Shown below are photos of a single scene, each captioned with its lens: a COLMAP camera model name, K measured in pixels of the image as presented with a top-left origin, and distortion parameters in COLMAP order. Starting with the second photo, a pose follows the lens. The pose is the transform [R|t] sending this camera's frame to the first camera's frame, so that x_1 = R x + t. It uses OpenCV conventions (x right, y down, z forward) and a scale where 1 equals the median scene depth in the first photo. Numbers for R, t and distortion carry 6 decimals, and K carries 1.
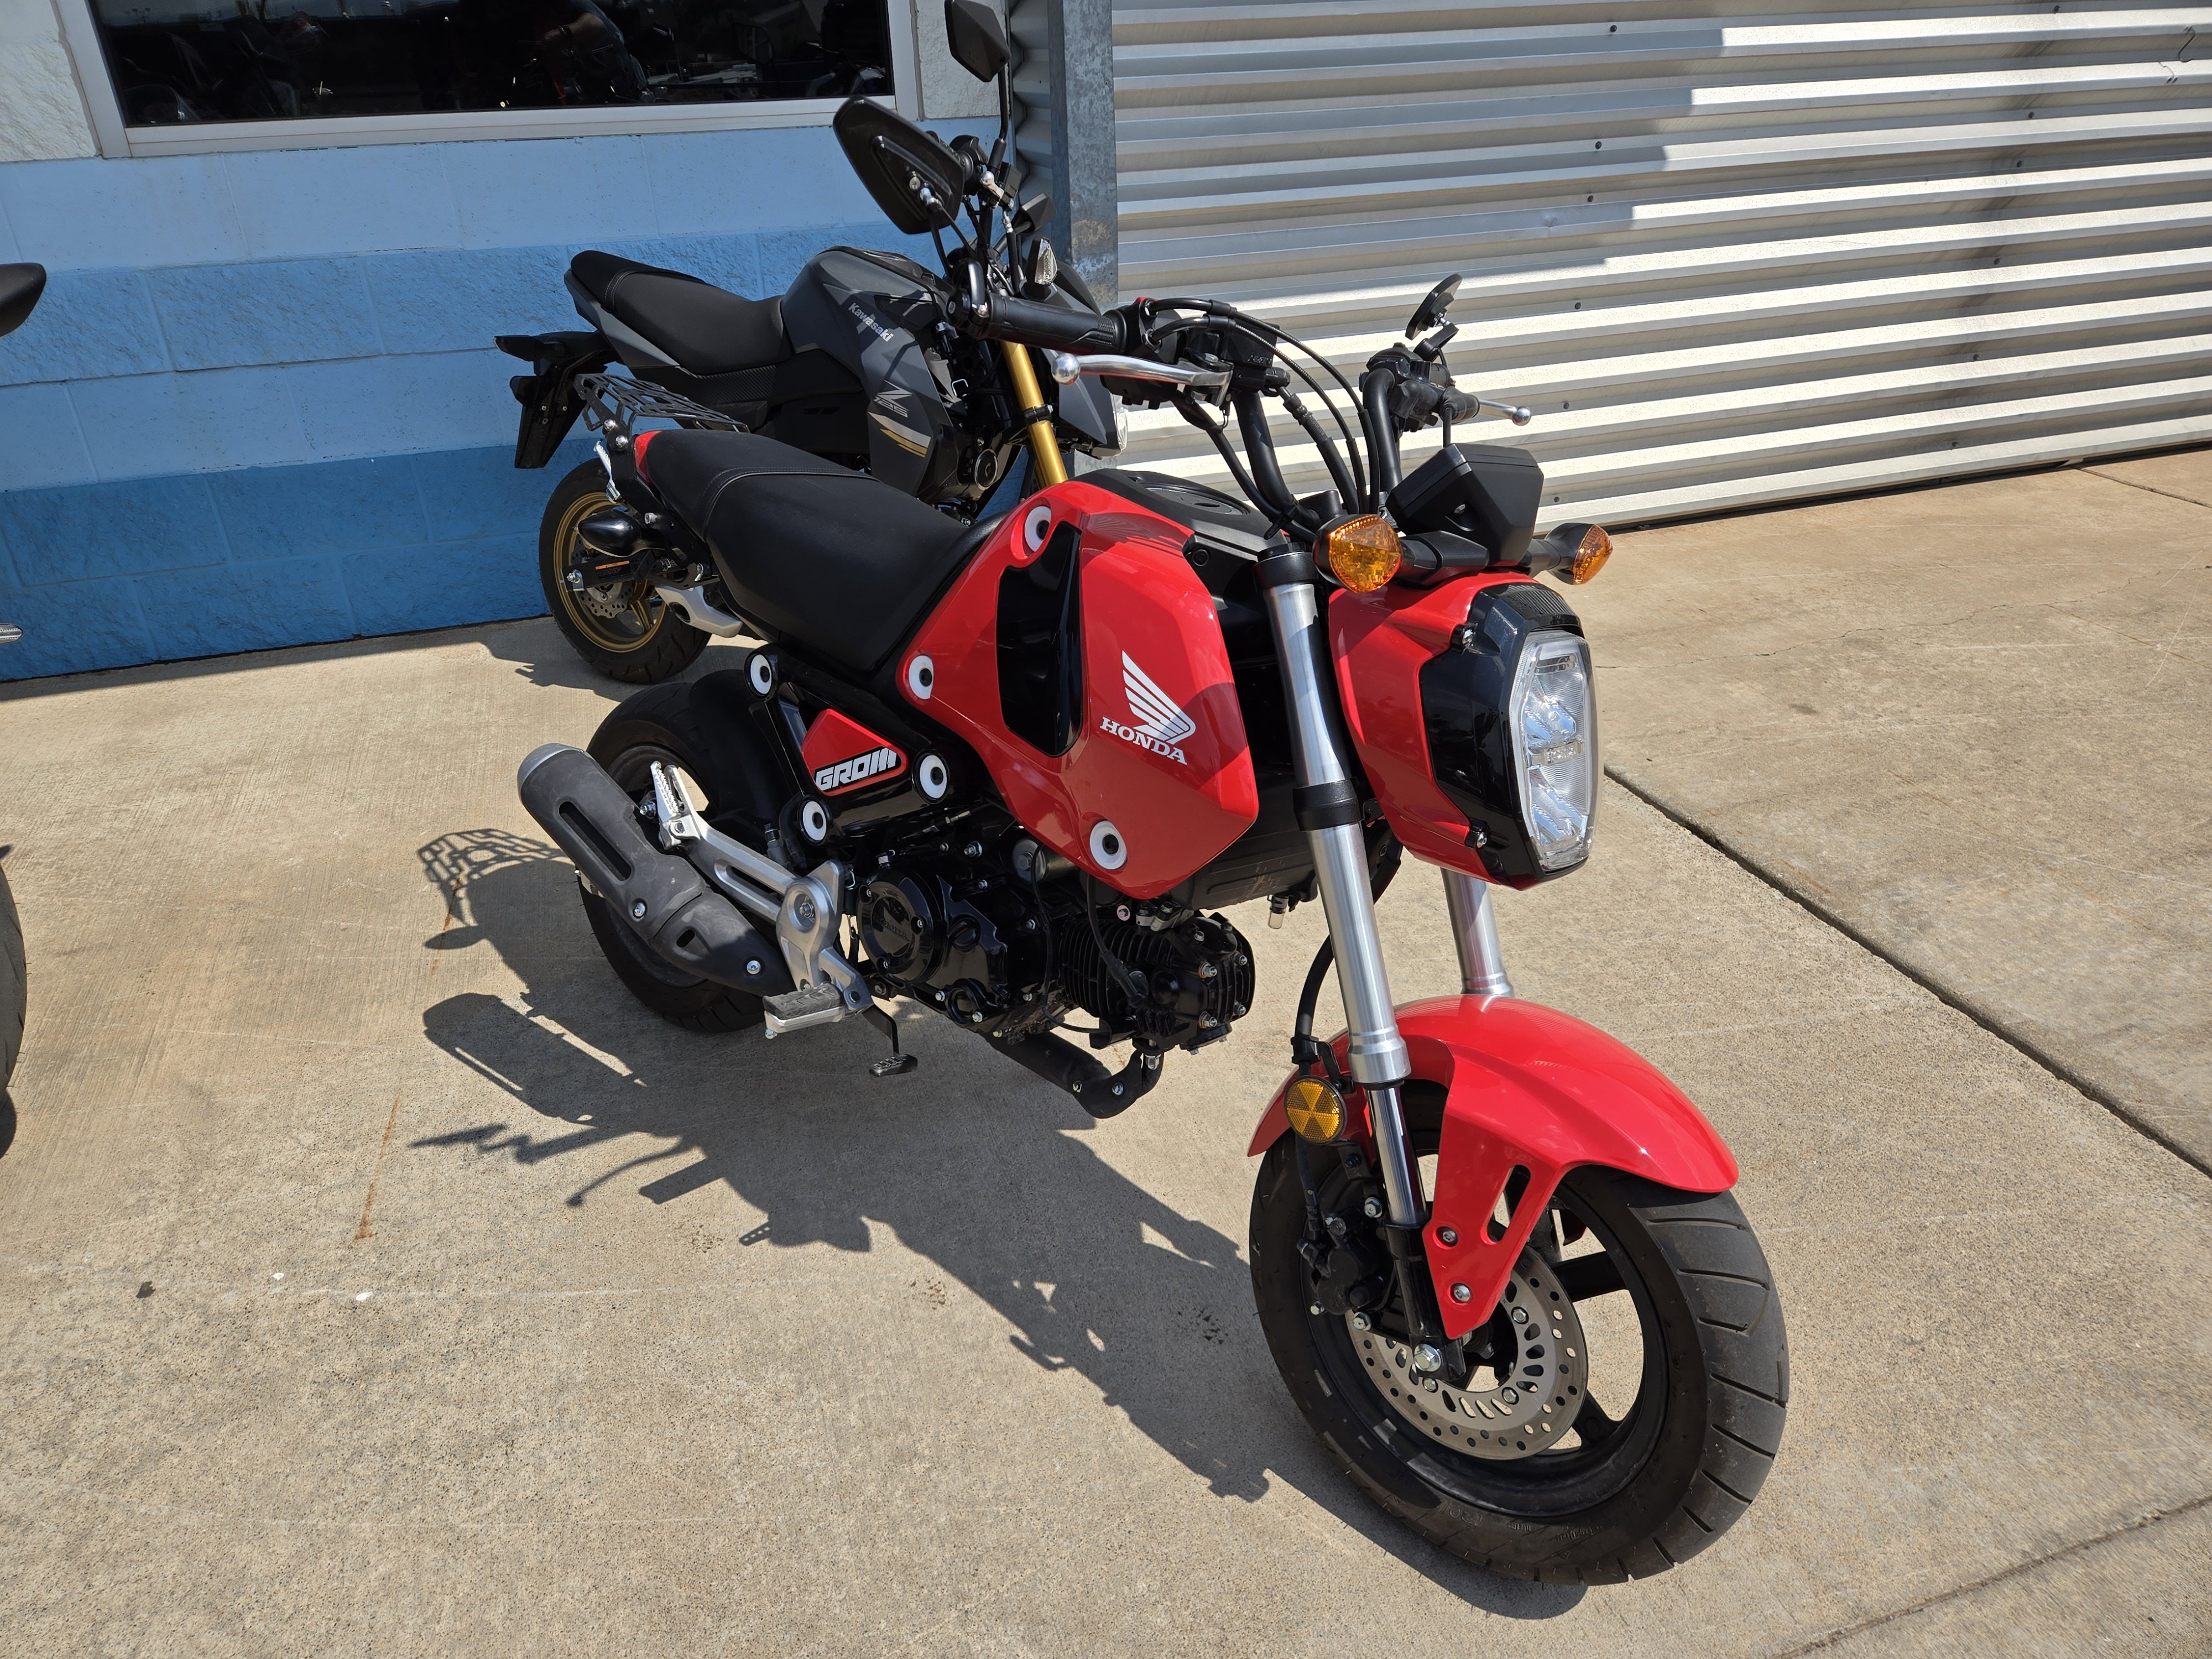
lens RADIAL K [[1500.4, 0, 1072.9], [0, 1500.4, 817.3], [0, 0, 1]] dist [0.083639, -0.075307]
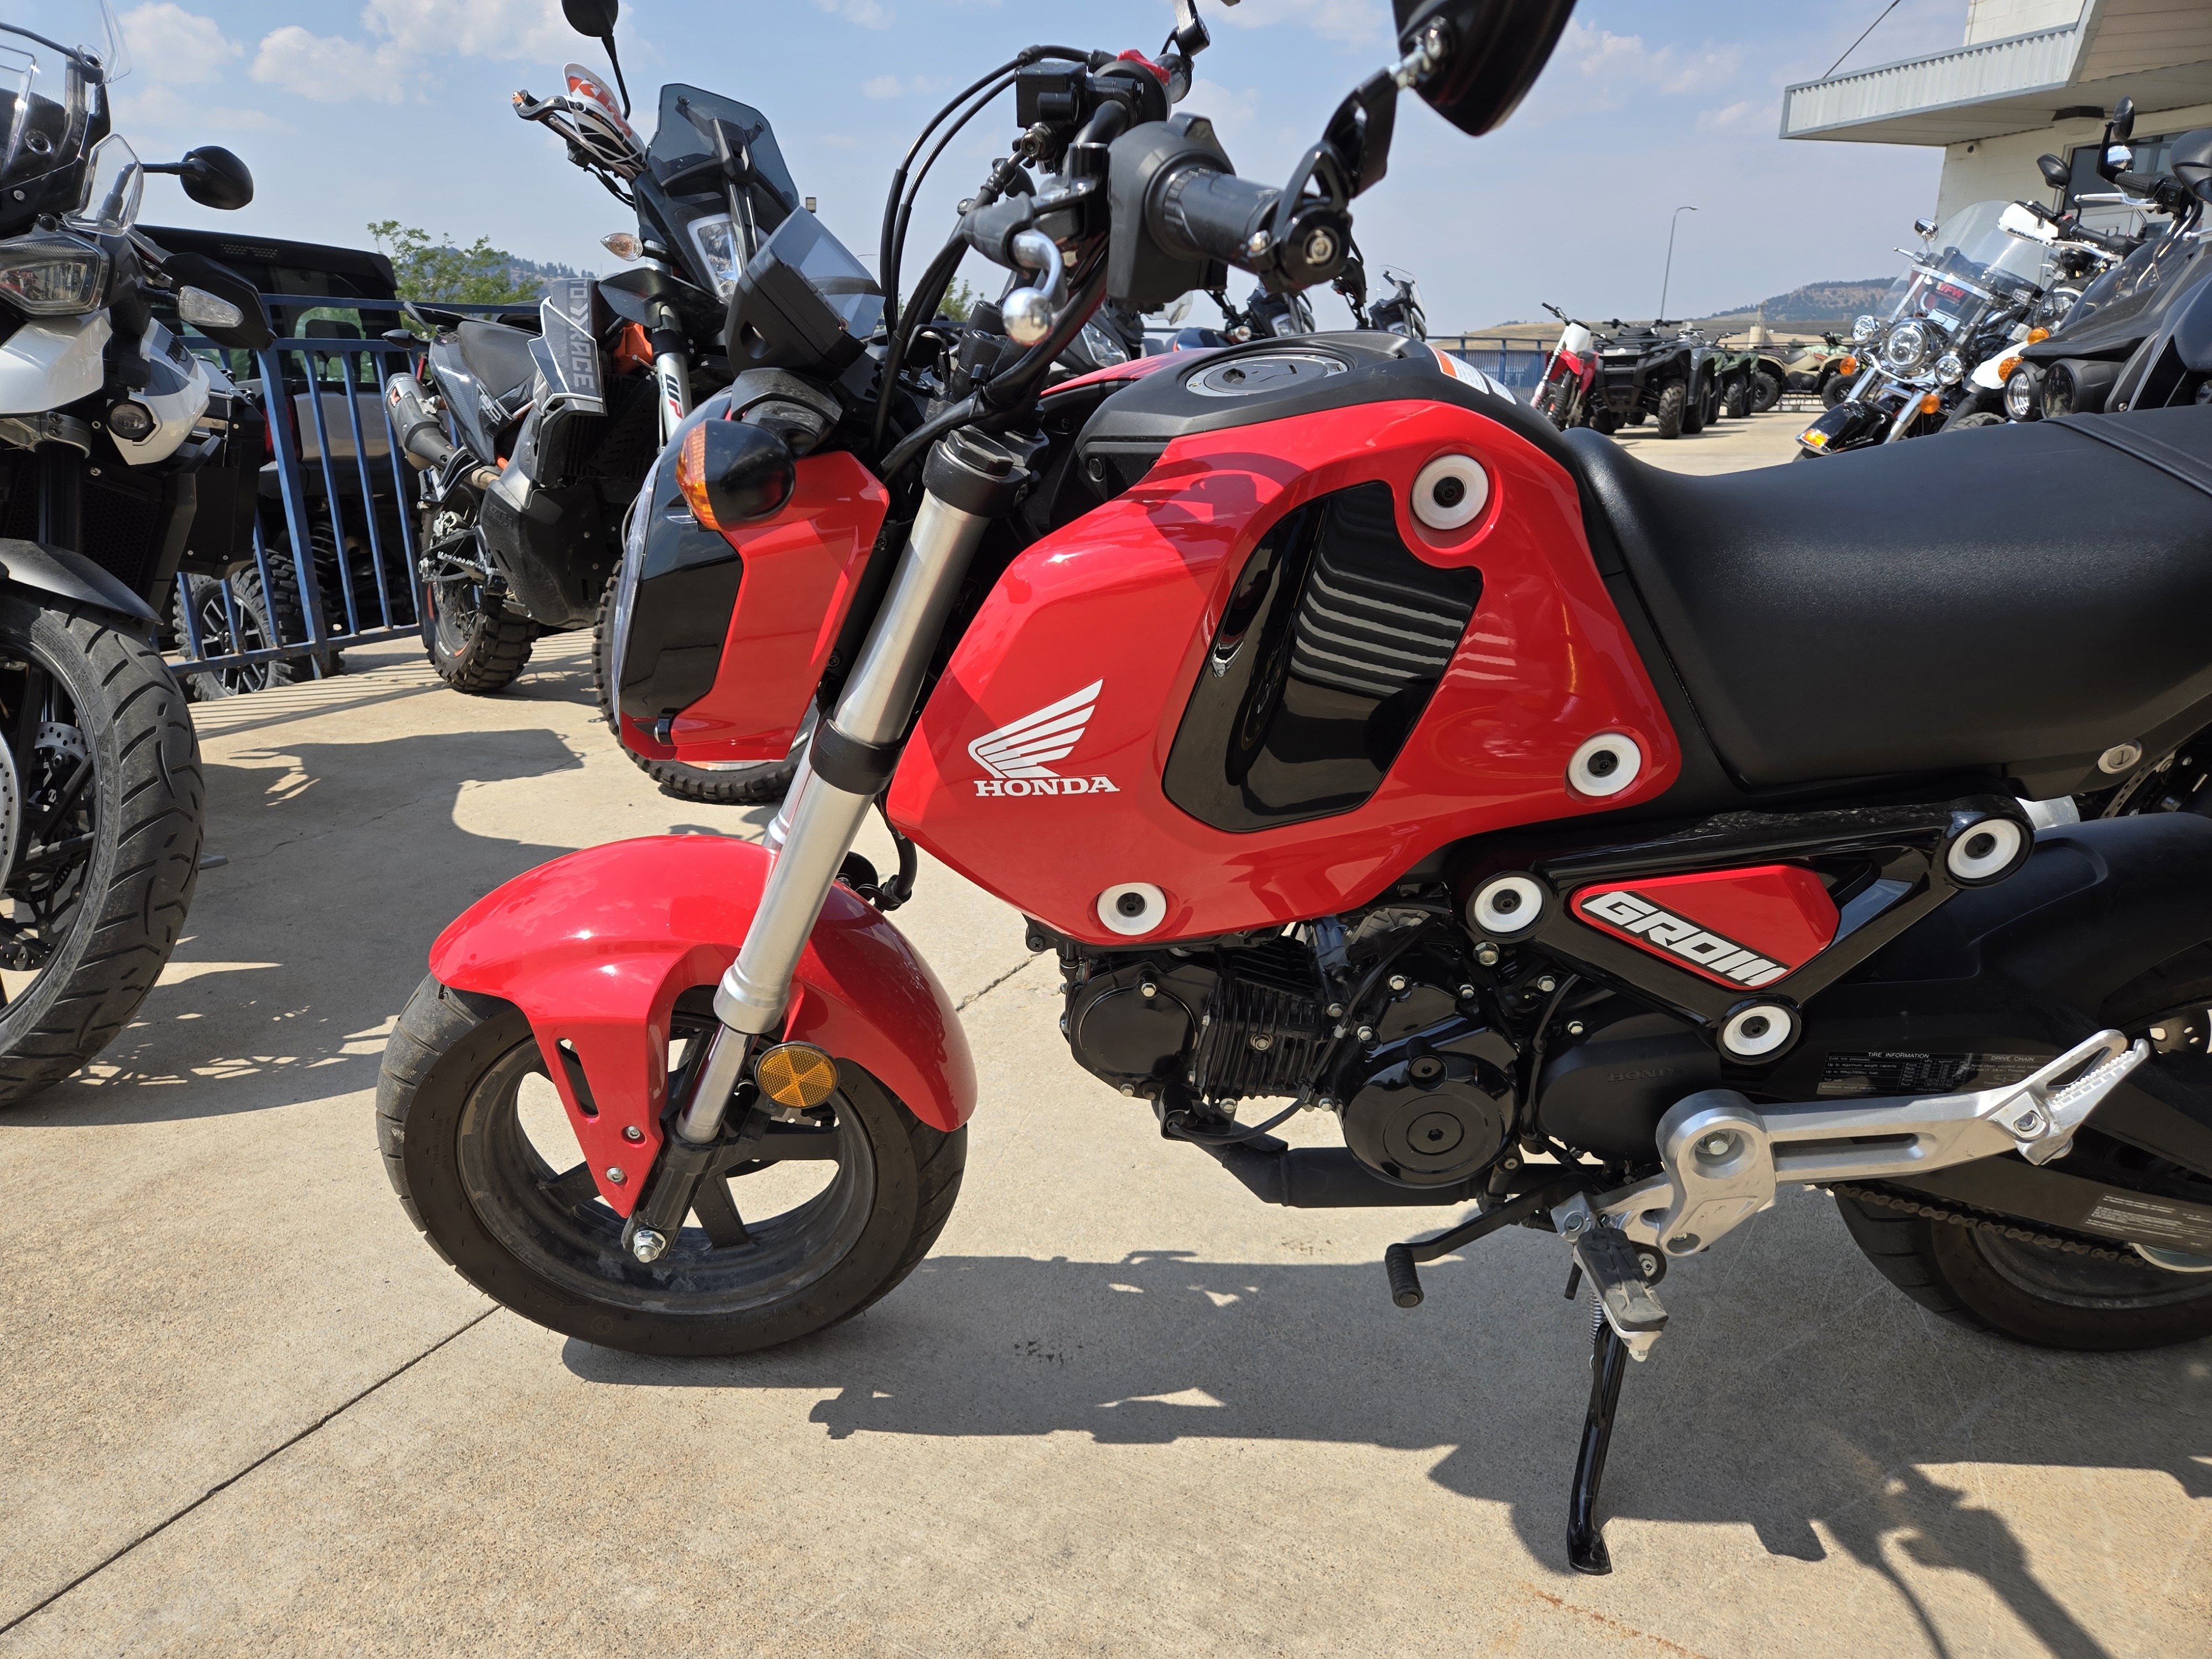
lens RADIAL K [[1482.0, 0, 1065.6], [0, 1482.0, 817.3], [0, 0, 1]] dist [0.078540, -0.071978]
pose [[-0.738156, 0.233288, -0.633010, 0.489710], [-0.282872, 0.744812, 0.604350, -0.354368], [0.612461, 0.625165, -0.483797, 1.122698]]
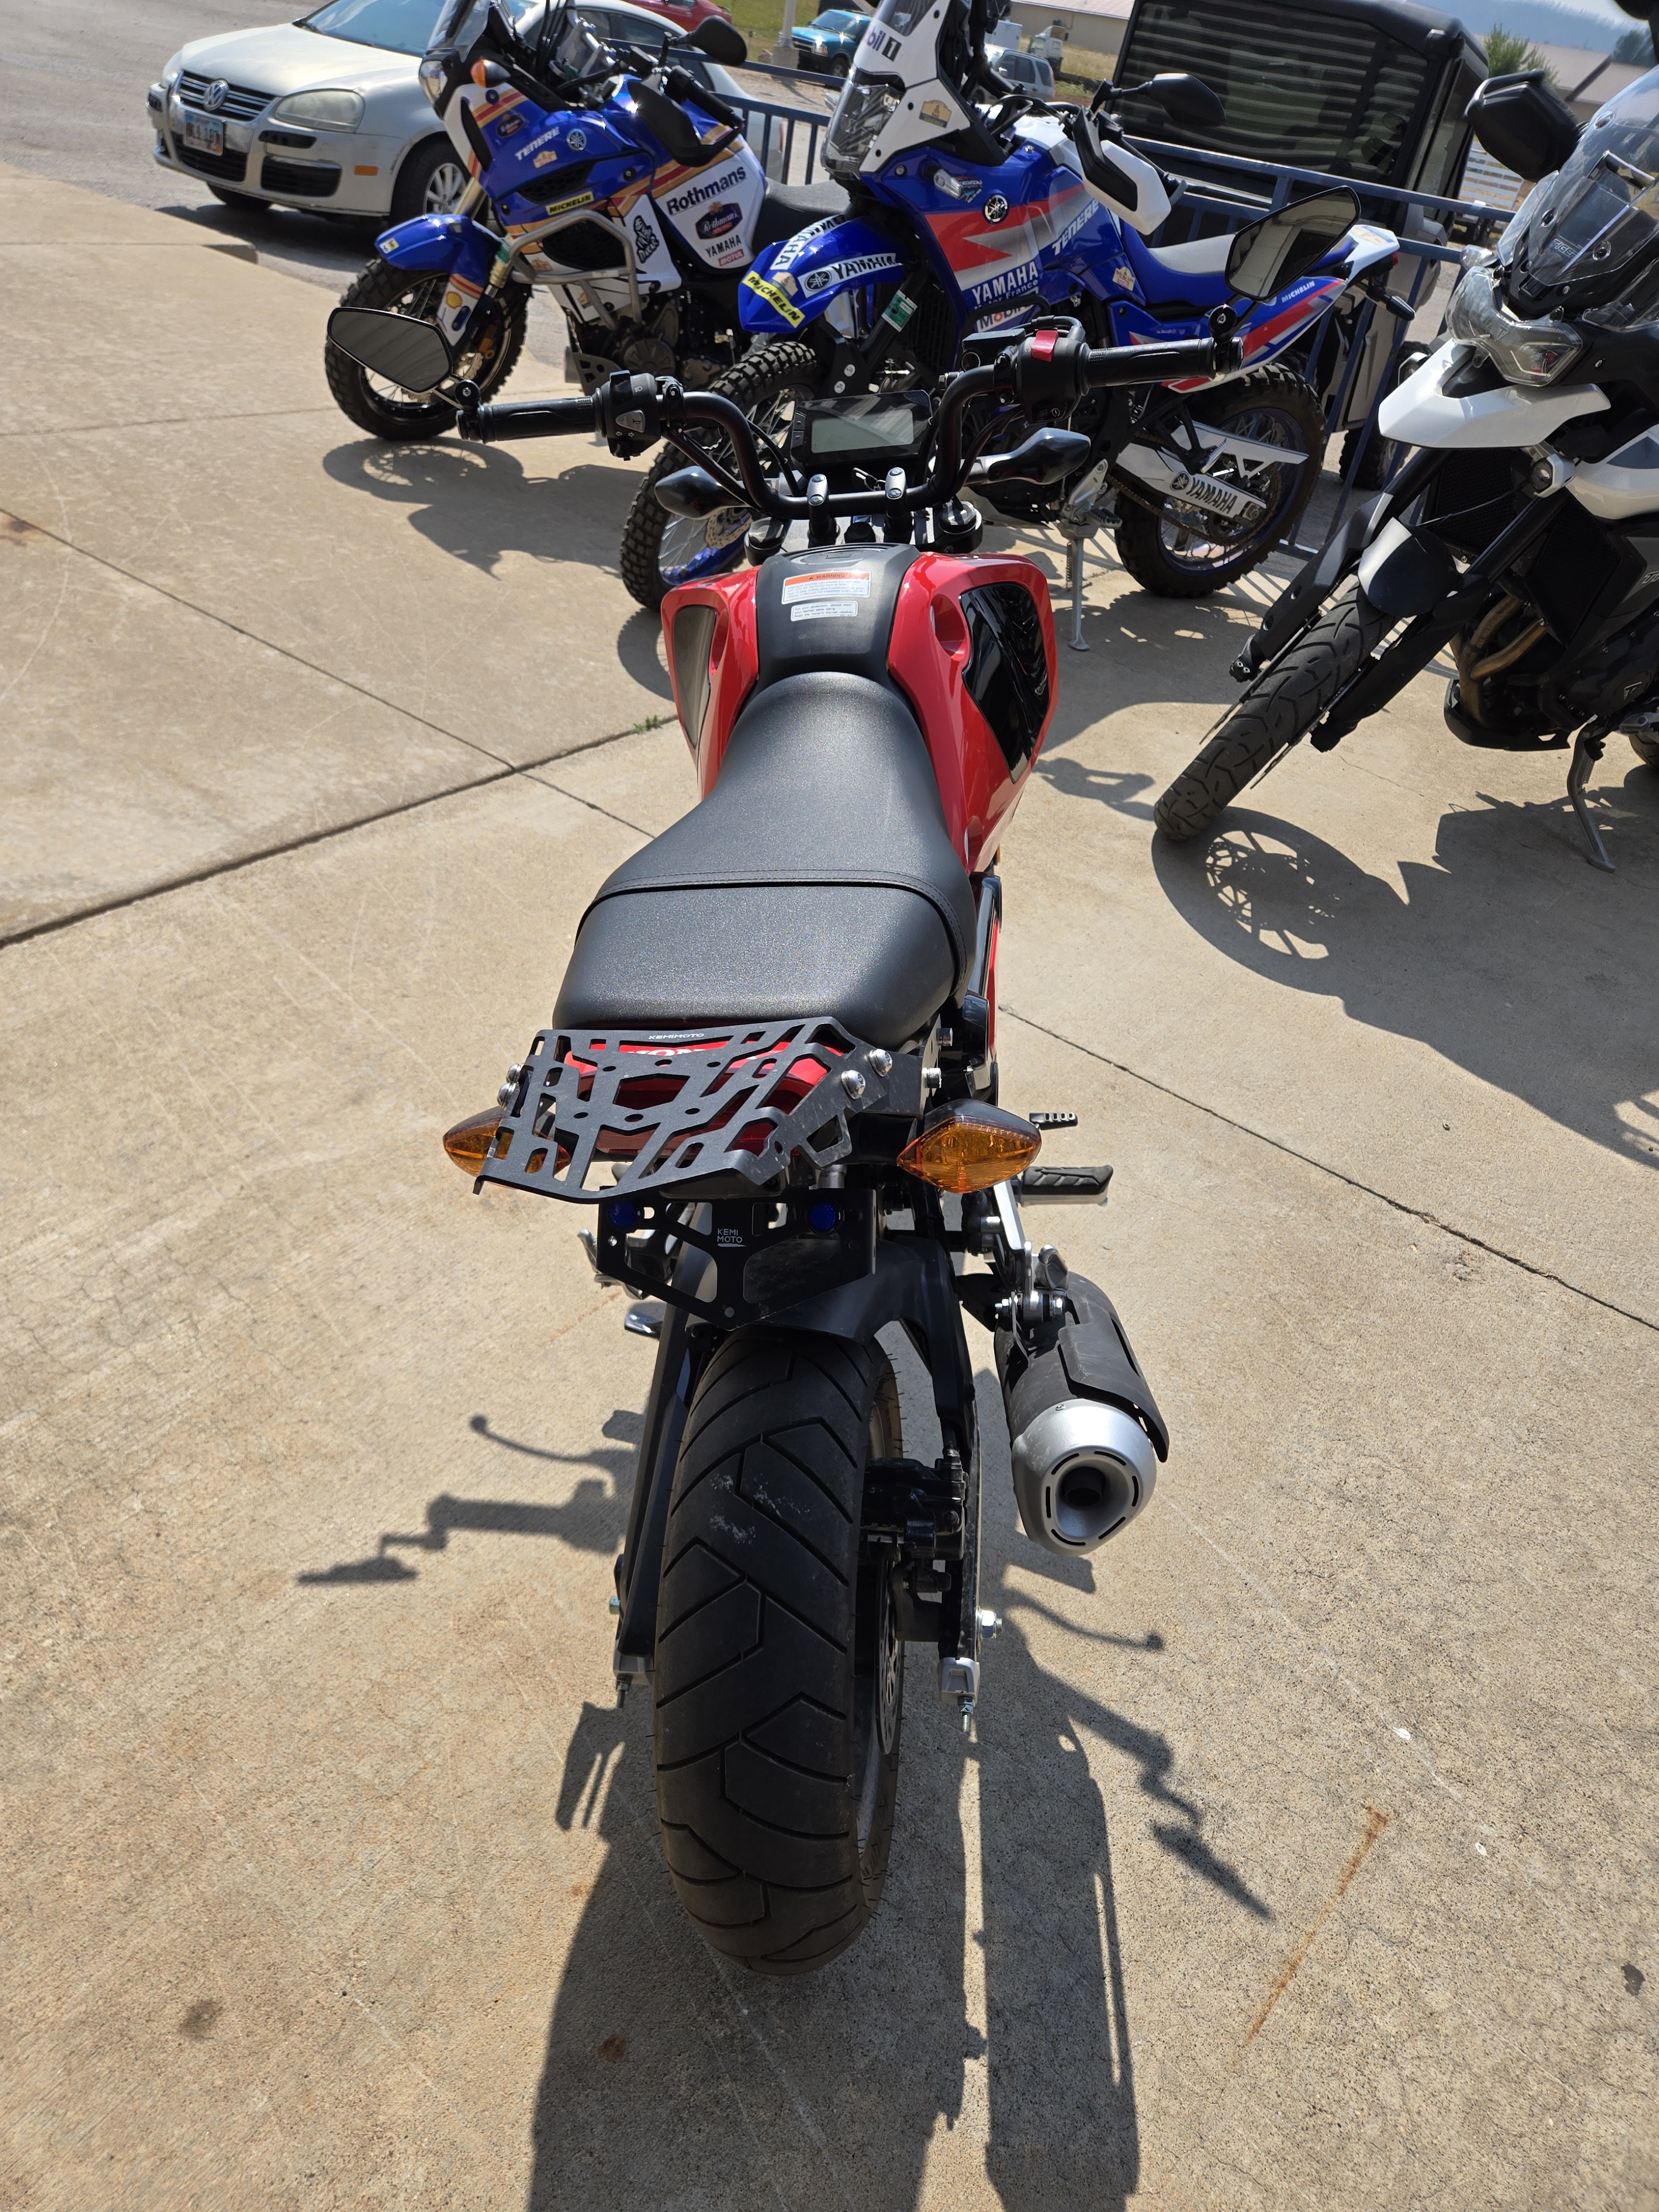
lens RADIAL K [[1482.0, 0, 798.5], [0, 1482.0, 1088.0], [0, 0, 1]] dist [0.078540, -0.071978]
pose [[-0.571512, -0.517268, 0.637031, -0.598066], [0.271874, 0.613101, 0.741749, -0.606737], [-0.774247, 0.597111, -0.209763, 1.175790]]
